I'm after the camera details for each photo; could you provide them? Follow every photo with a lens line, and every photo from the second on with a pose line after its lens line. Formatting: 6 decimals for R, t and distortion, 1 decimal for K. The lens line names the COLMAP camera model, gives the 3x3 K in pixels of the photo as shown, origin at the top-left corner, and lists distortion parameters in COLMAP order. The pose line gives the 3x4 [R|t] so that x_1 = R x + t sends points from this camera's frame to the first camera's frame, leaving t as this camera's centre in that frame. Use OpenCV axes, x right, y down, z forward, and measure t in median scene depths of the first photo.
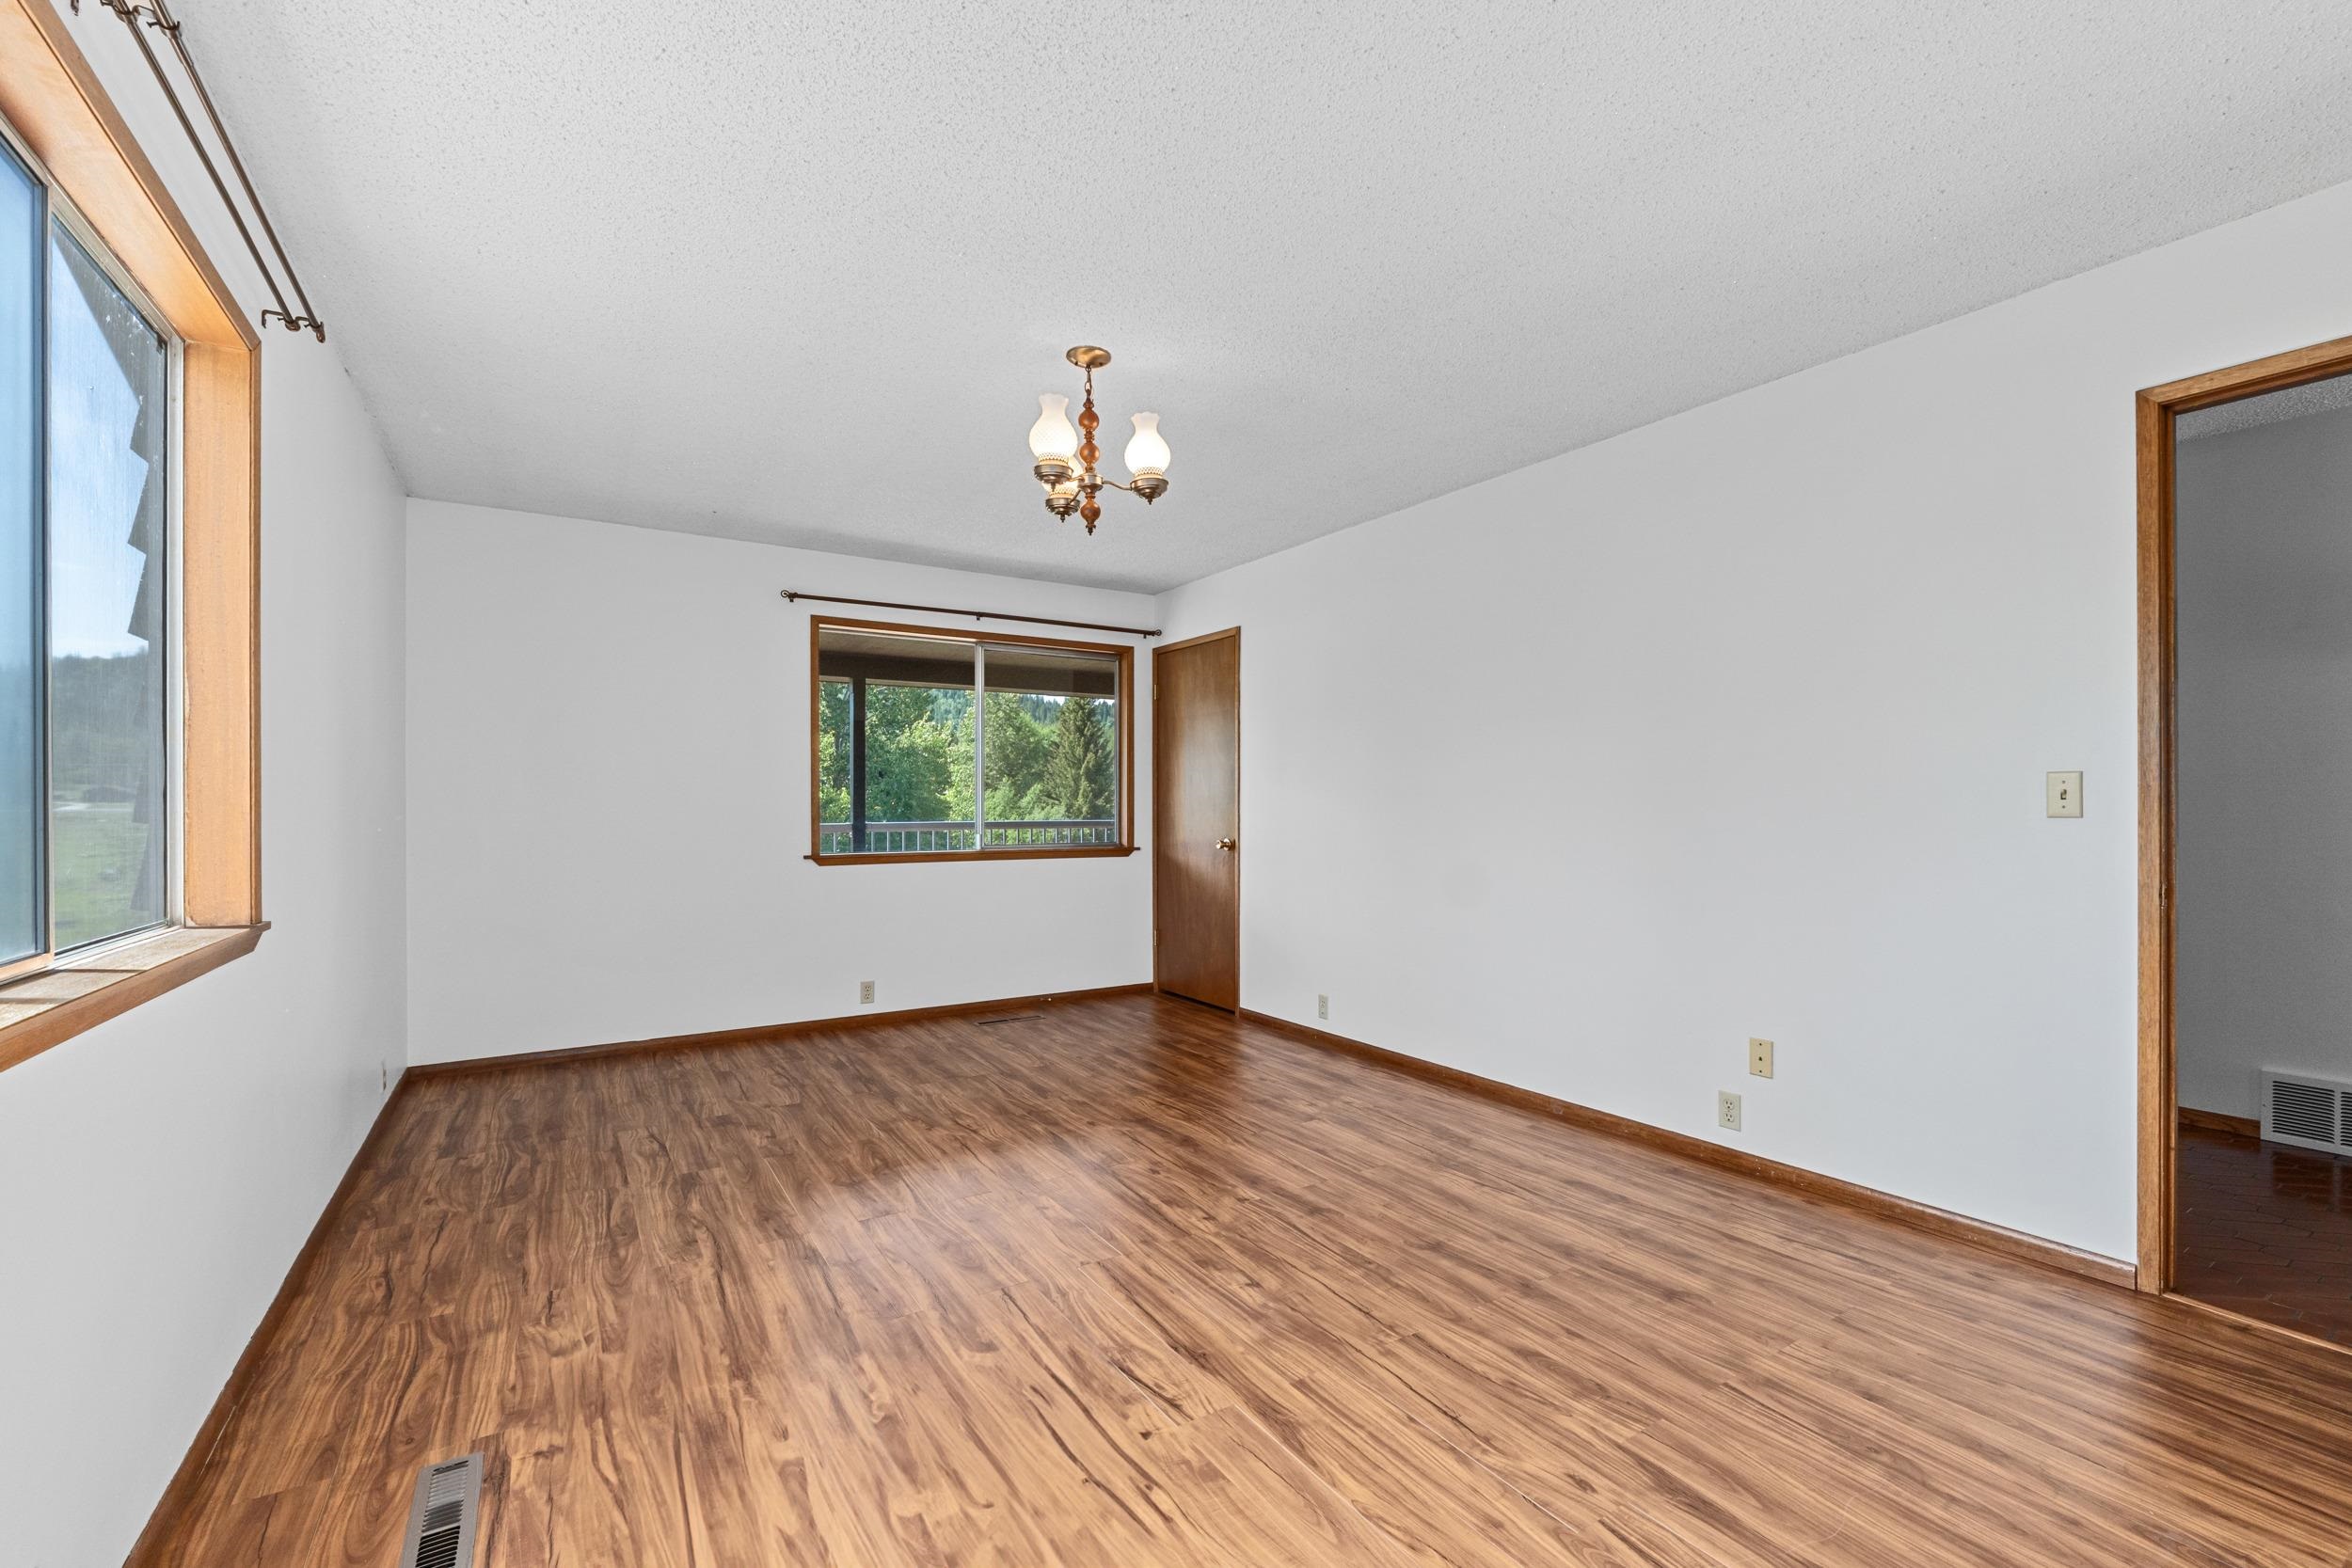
lens RADIAL K [[985.3, 0, 1185.0], [0, 985.3, 804.3], [0, 0, 1]] dist [-0.003495, -0.000960]
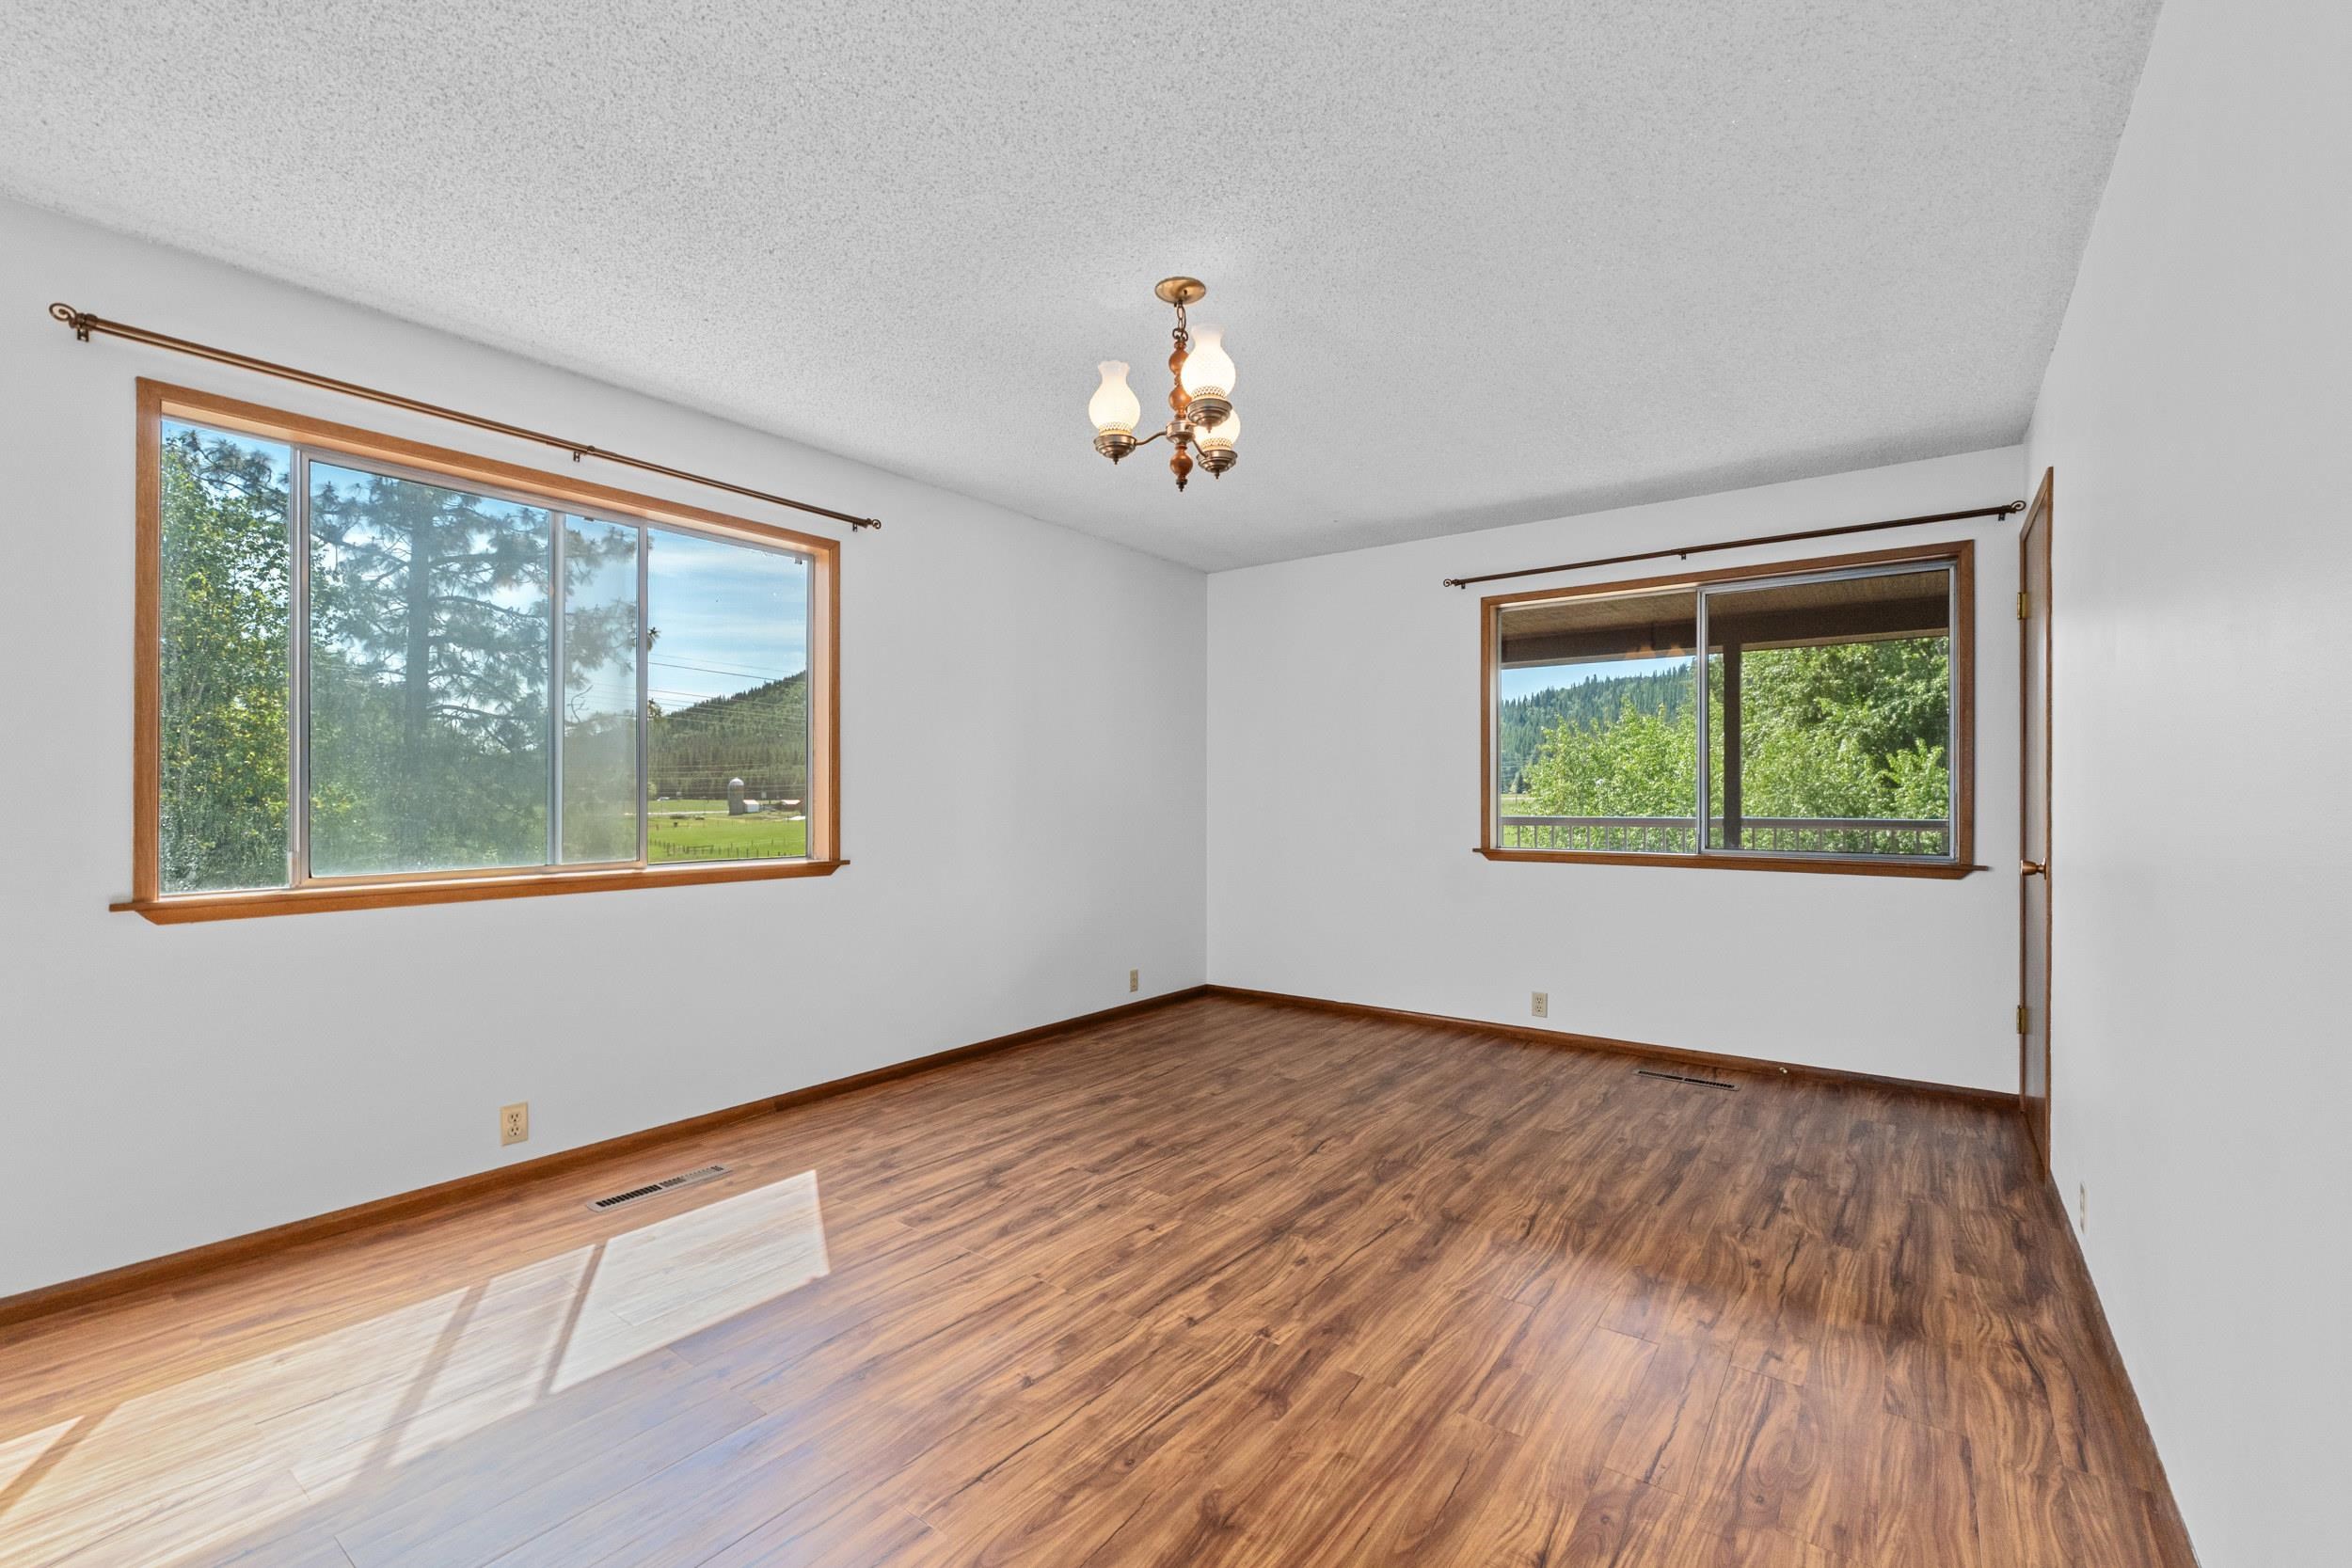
lens RADIAL K [[985.3, 0, 1183.4], [0, 985.3, 787.0], [0, 0, 1]] dist [-0.003495, -0.000960]
pose [[0.358872, -0.007295, -0.933358, 0.594656], [0.000510, 0.999971, -0.007620, -0.000891], [0.933387, 0.002258, 0.358865, 0.554520]]
